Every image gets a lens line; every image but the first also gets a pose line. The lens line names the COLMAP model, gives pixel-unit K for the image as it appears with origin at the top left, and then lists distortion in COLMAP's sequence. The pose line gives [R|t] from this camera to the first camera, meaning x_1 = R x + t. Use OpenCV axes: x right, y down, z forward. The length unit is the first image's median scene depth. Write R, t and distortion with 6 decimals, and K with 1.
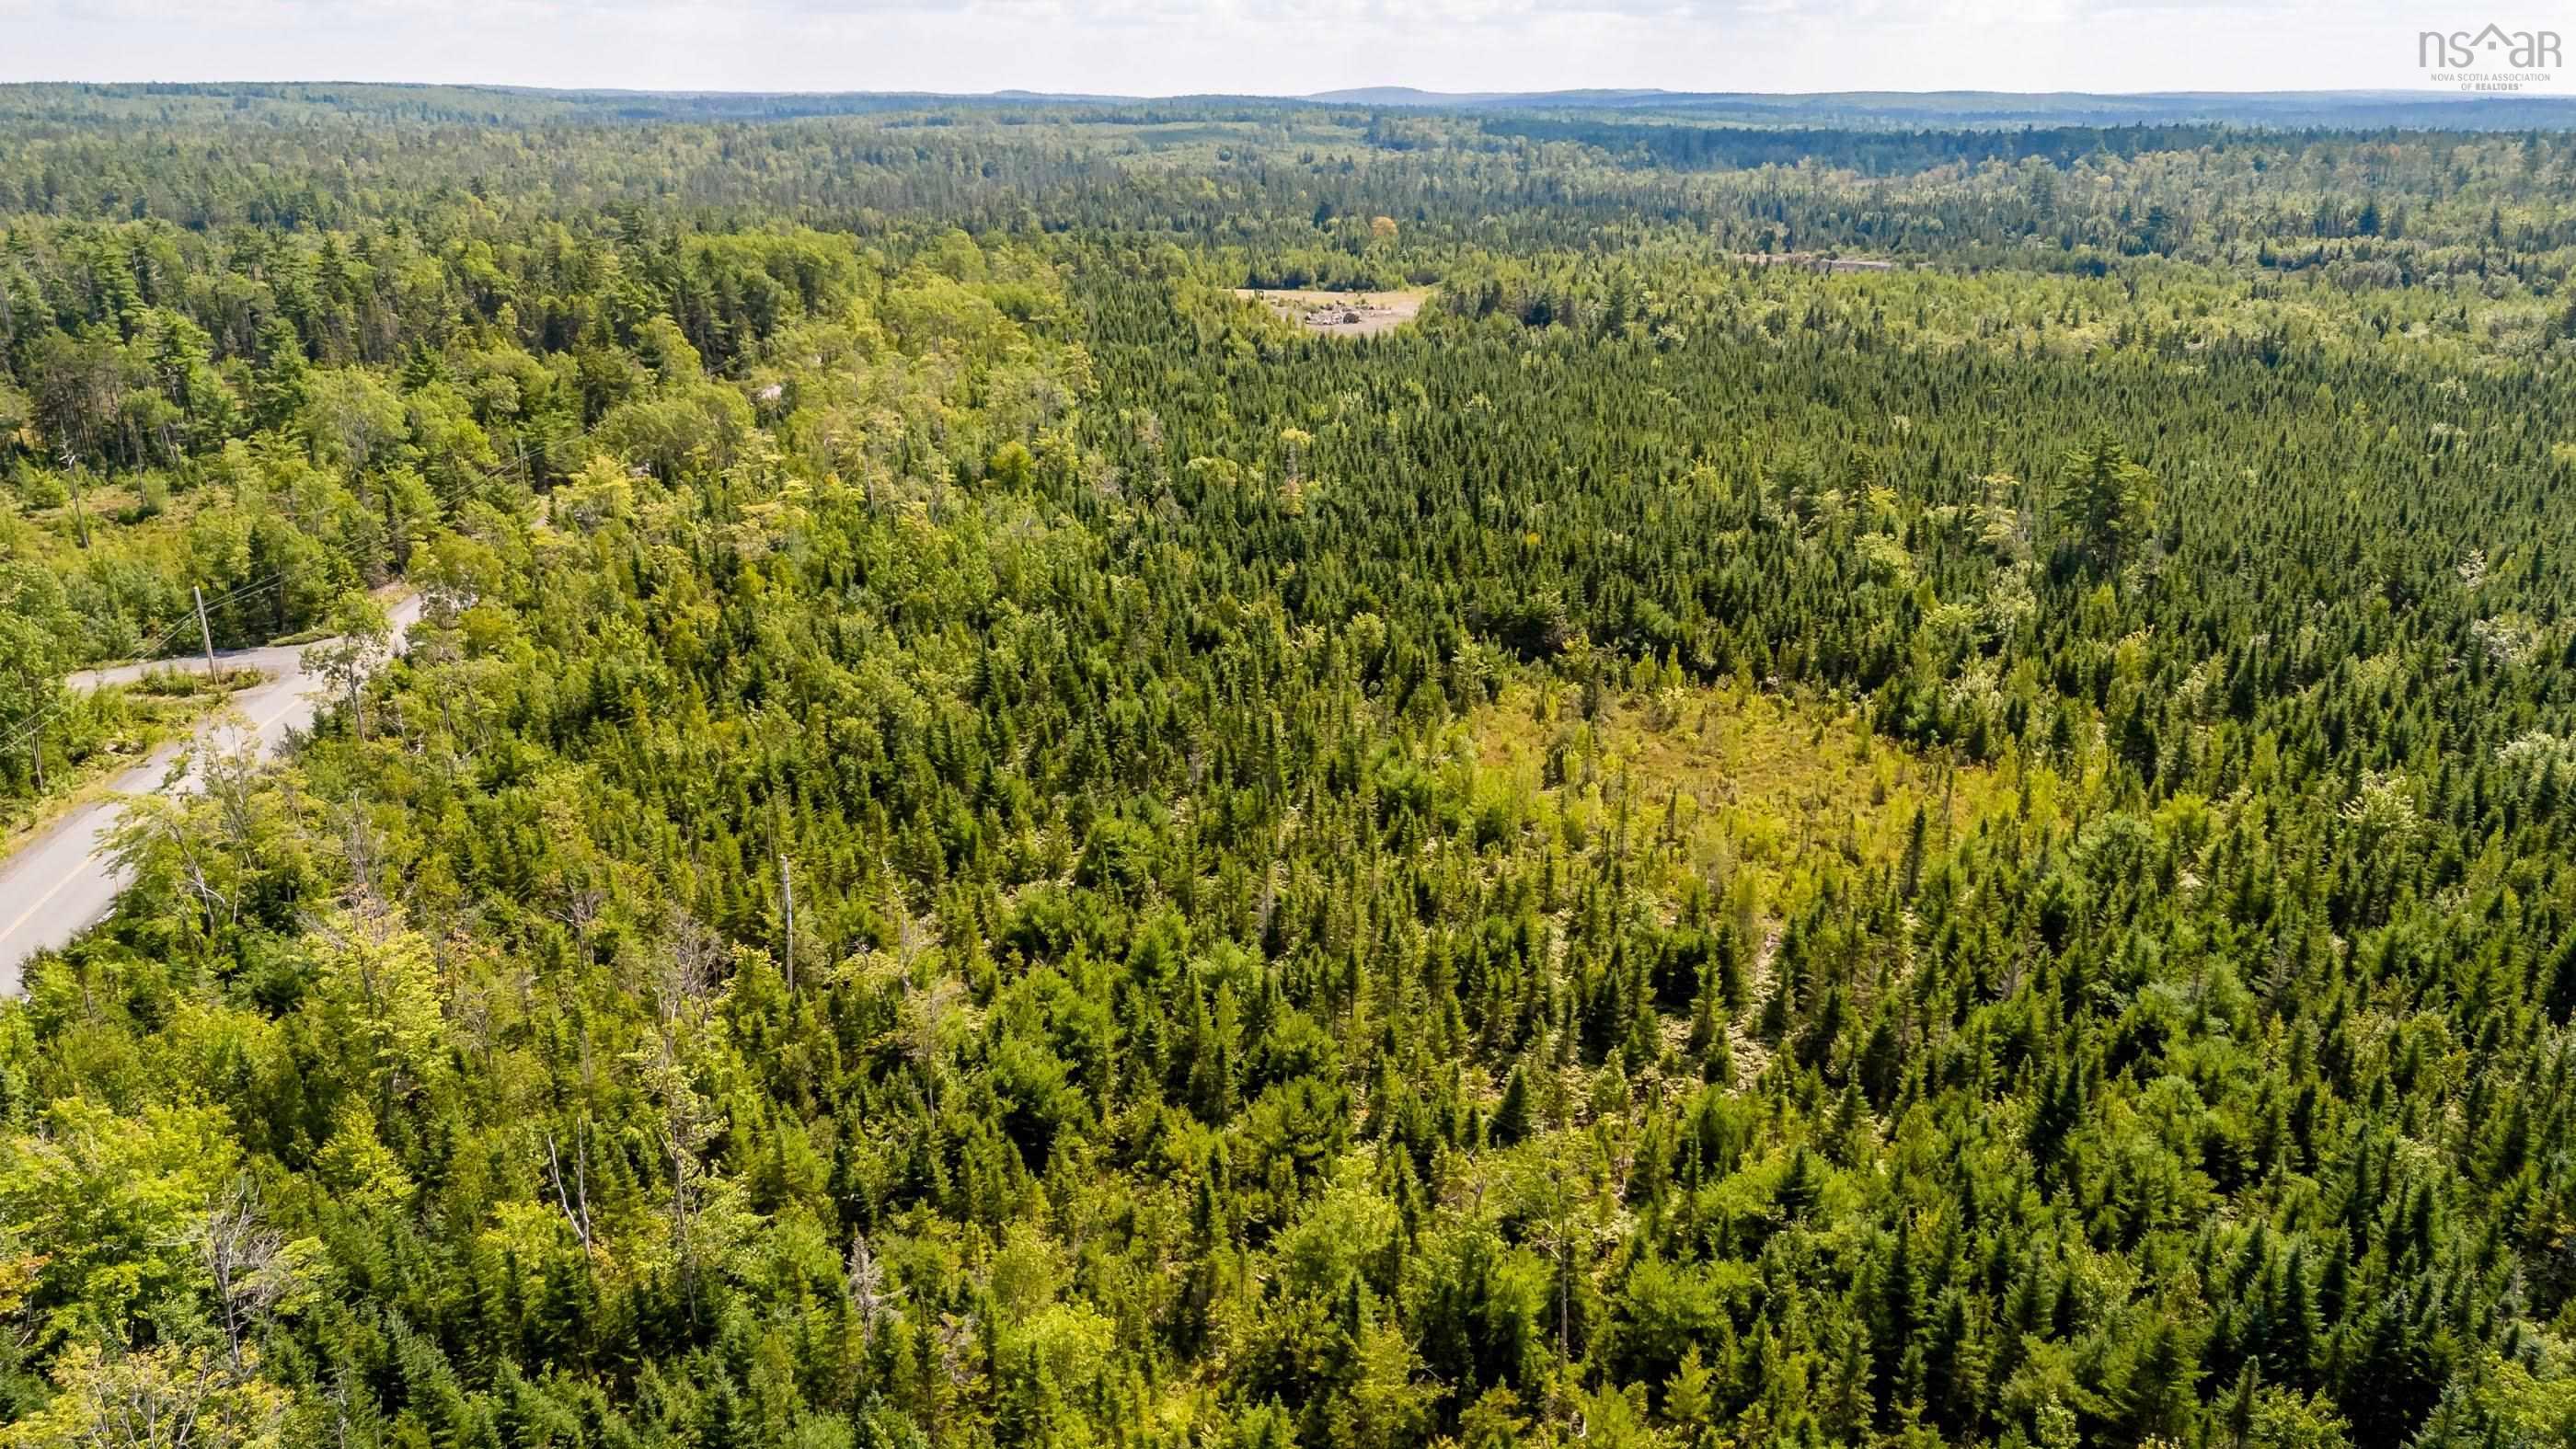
lens RADIAL K [[1883.7, 0, 1288.0], [0, 1883.7, 724.5], [0, 0, 1]] dist [0.076900, -0.072957]
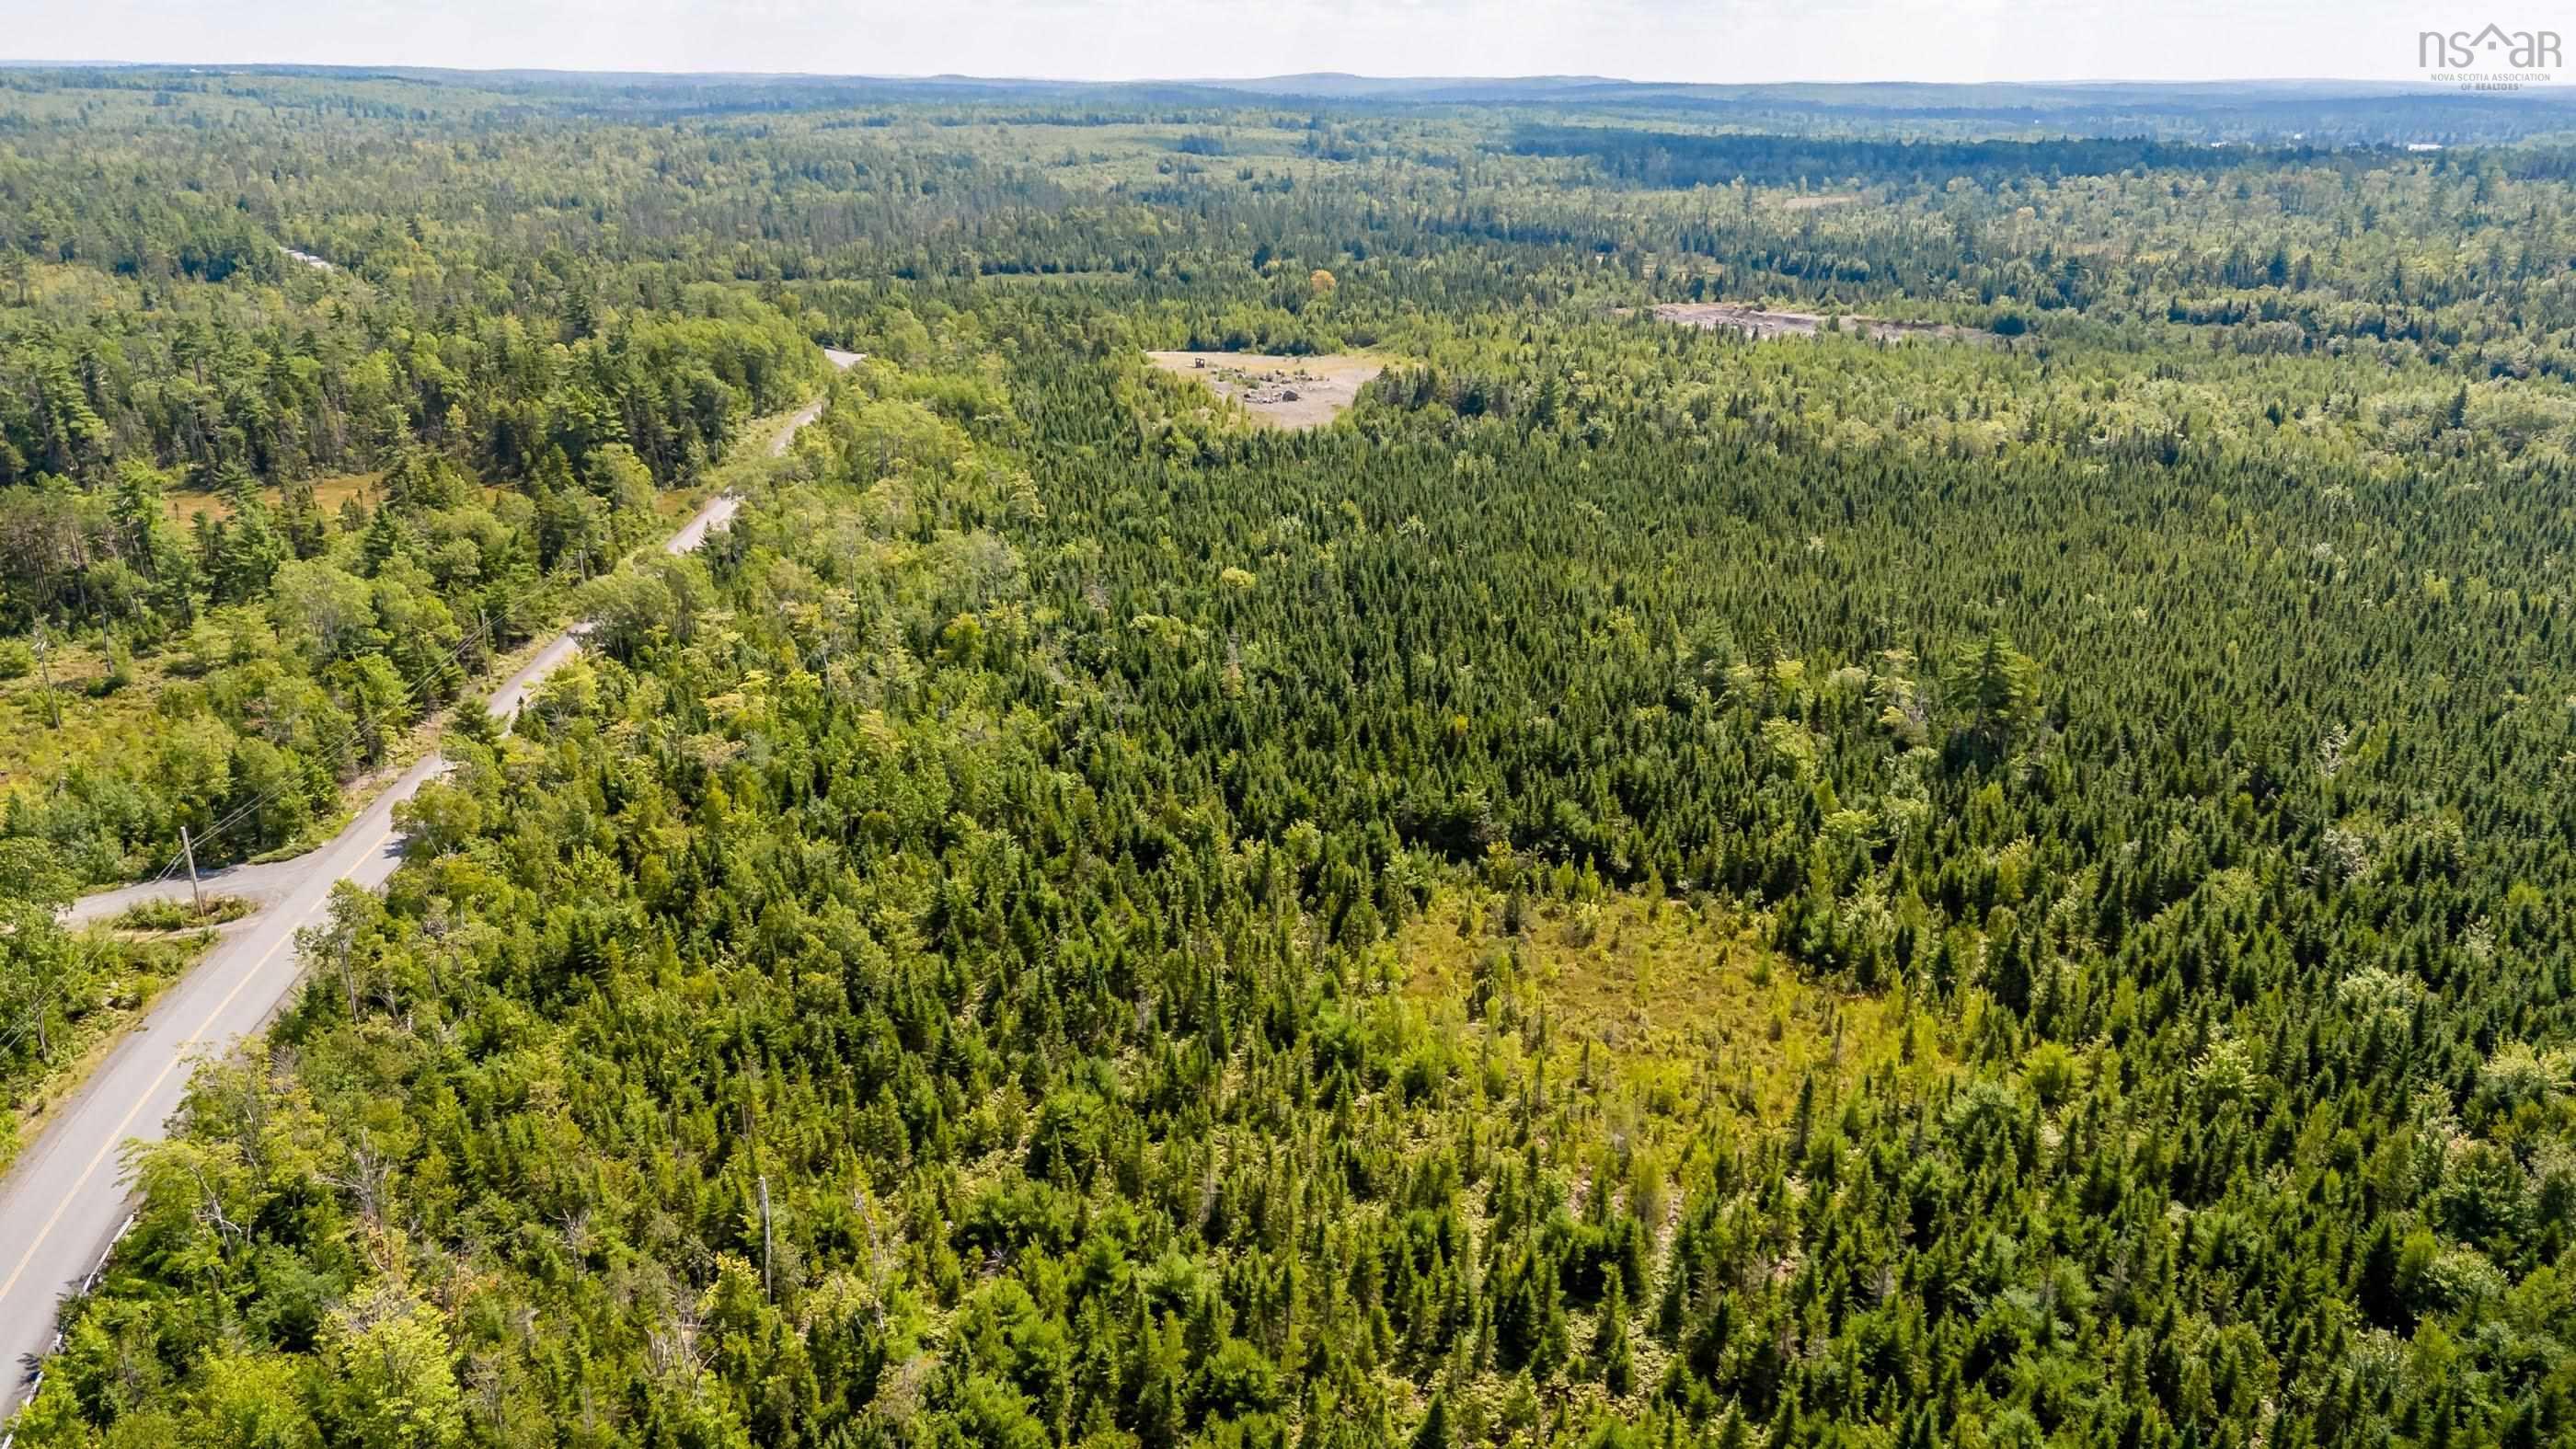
lens RADIAL K [[1883.7, 0, 1288.0], [0, 1883.7, 724.5], [0, 0, 1]] dist [0.076900, -0.072957]
pose [[0.999534, -0.005262, 0.030056, 0.001441], [0.004996, 0.999948, 0.008926, -0.101667], [-0.030101, -0.008771, 0.999508, -0.047613]]
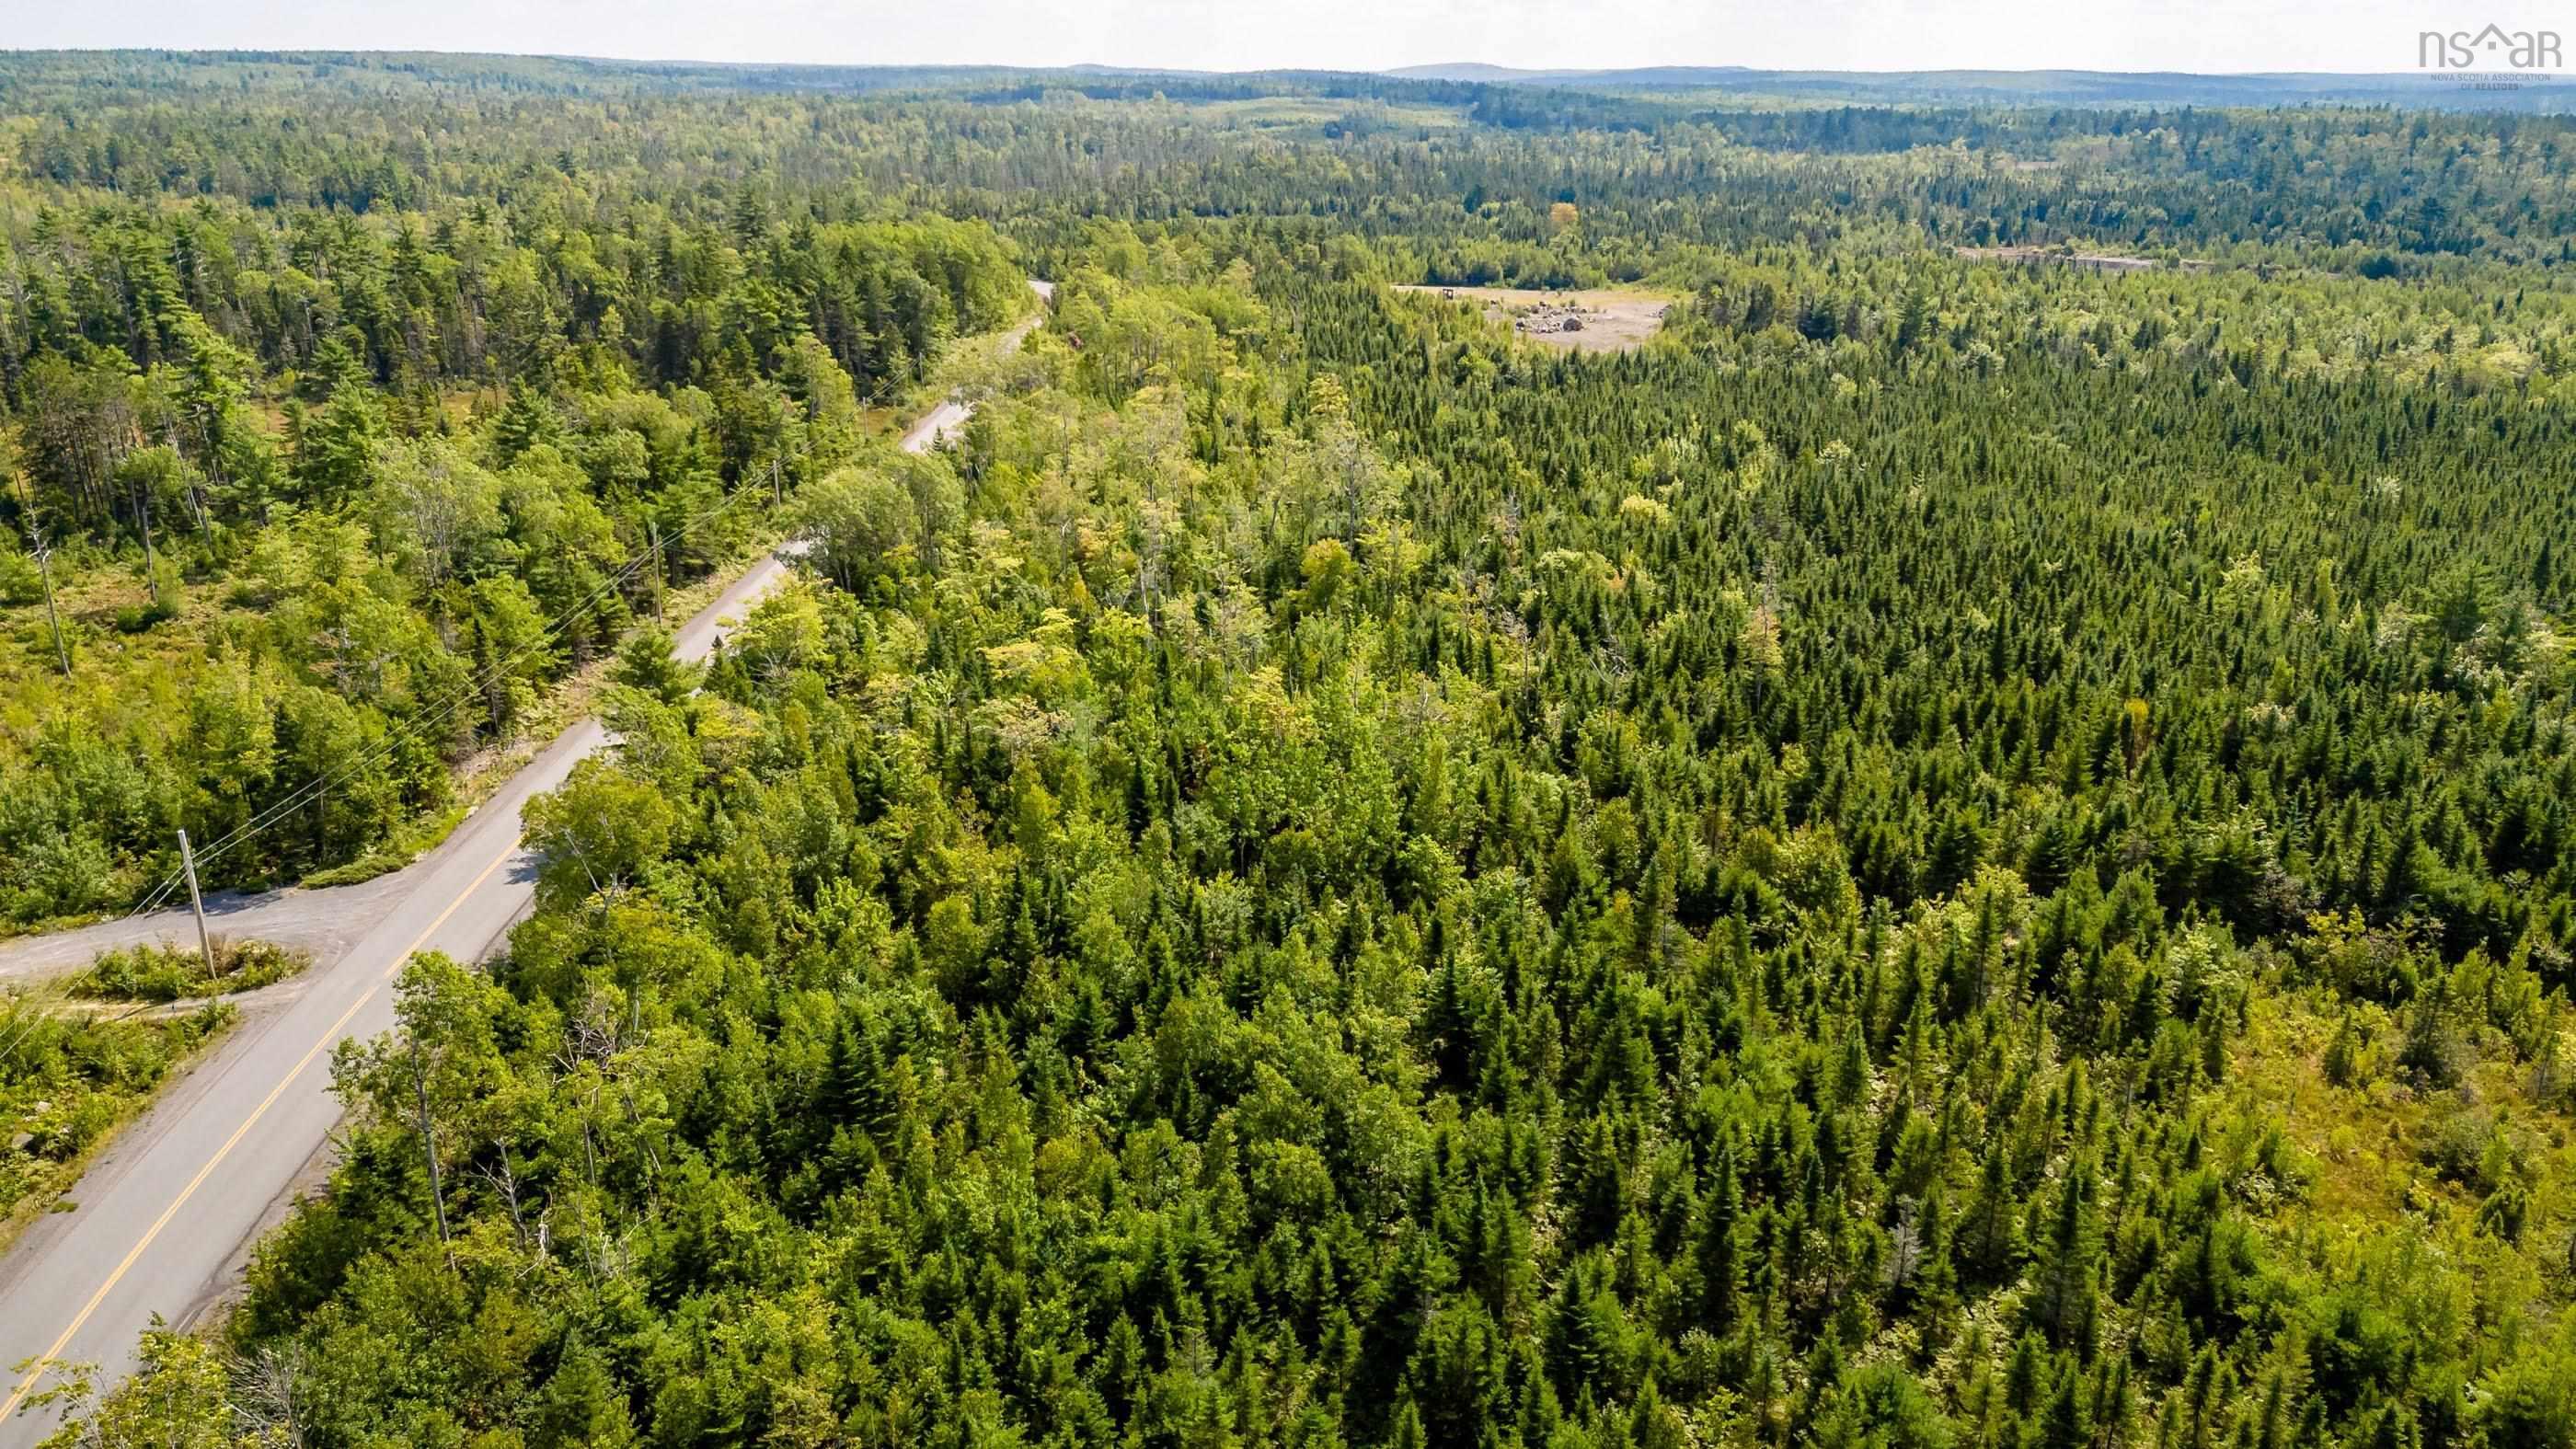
lens RADIAL K [[1883.7, 0, 1288.0], [0, 1883.7, 724.5], [0, 0, 1]] dist [0.076900, -0.072957]
pose [[0.999375, 0.017113, -0.030915, -0.144521], [-0.016758, 0.999791, 0.011717, -0.090662], [0.031109, -0.011191, 0.999453, 0.294060]]
